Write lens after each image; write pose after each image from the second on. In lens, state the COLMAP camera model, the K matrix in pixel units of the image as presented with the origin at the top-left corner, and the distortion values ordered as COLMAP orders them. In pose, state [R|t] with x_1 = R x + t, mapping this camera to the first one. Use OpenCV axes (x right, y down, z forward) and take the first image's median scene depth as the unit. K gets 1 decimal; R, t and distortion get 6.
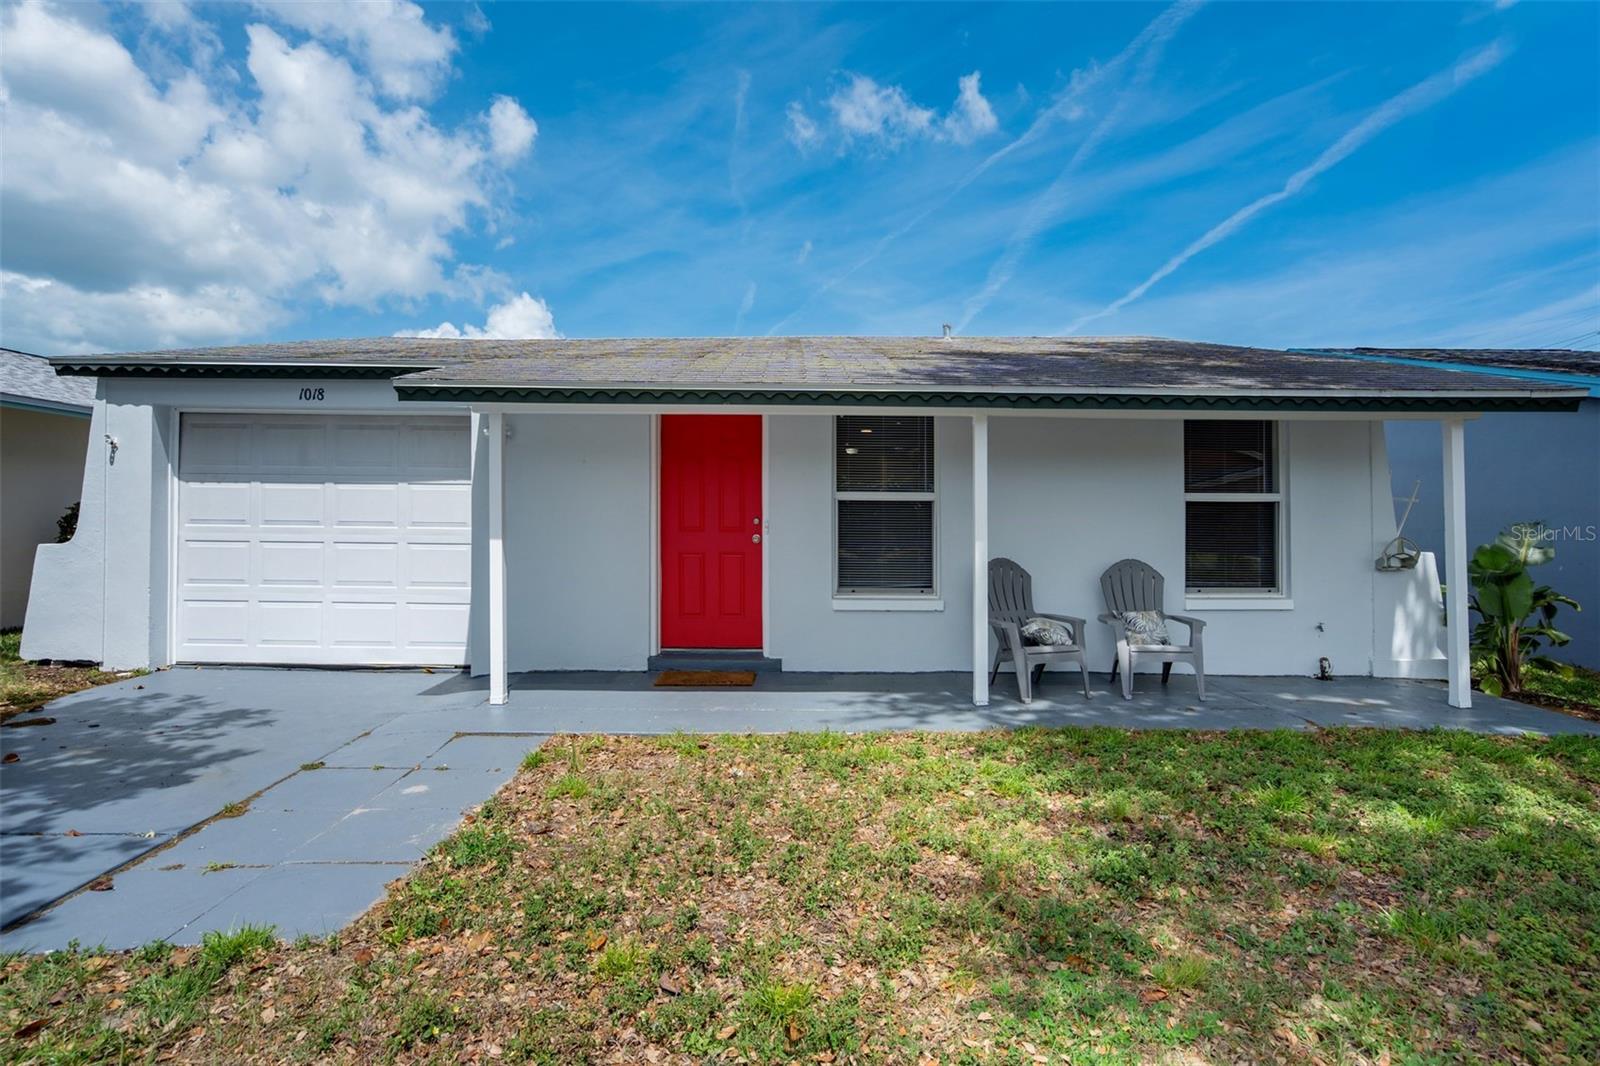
lens RADIAL K [[838.2, 0, 802.7], [0, 838.2, 531.9], [0, 0, 1]] dist [-0.020210, 0.005020]
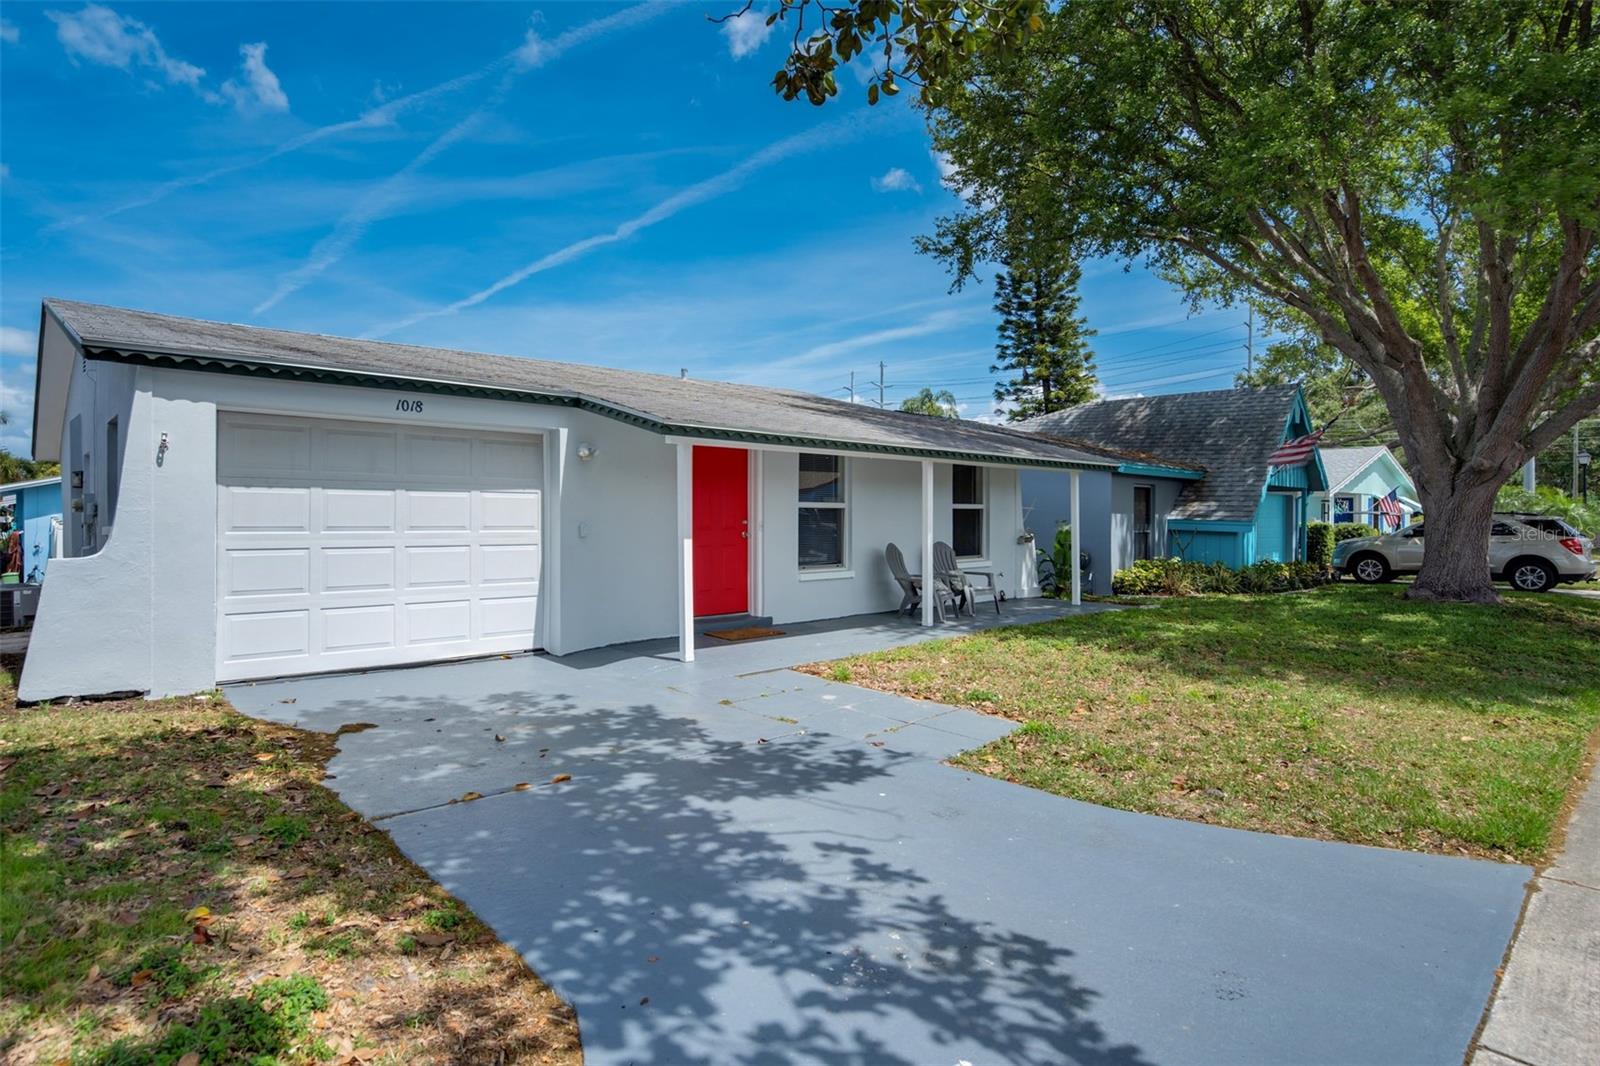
lens RADIAL K [[838.2, 0, 744.6], [0, 838.2, 511.2], [0, 0, 1]] dist [-0.020210, 0.005020]
pose [[0.760948, -0.001445, 0.648811, -0.921120], [0.015196, 0.999763, -0.015596, -0.008975], [-0.648635, 0.021727, 0.760790, -0.079160]]
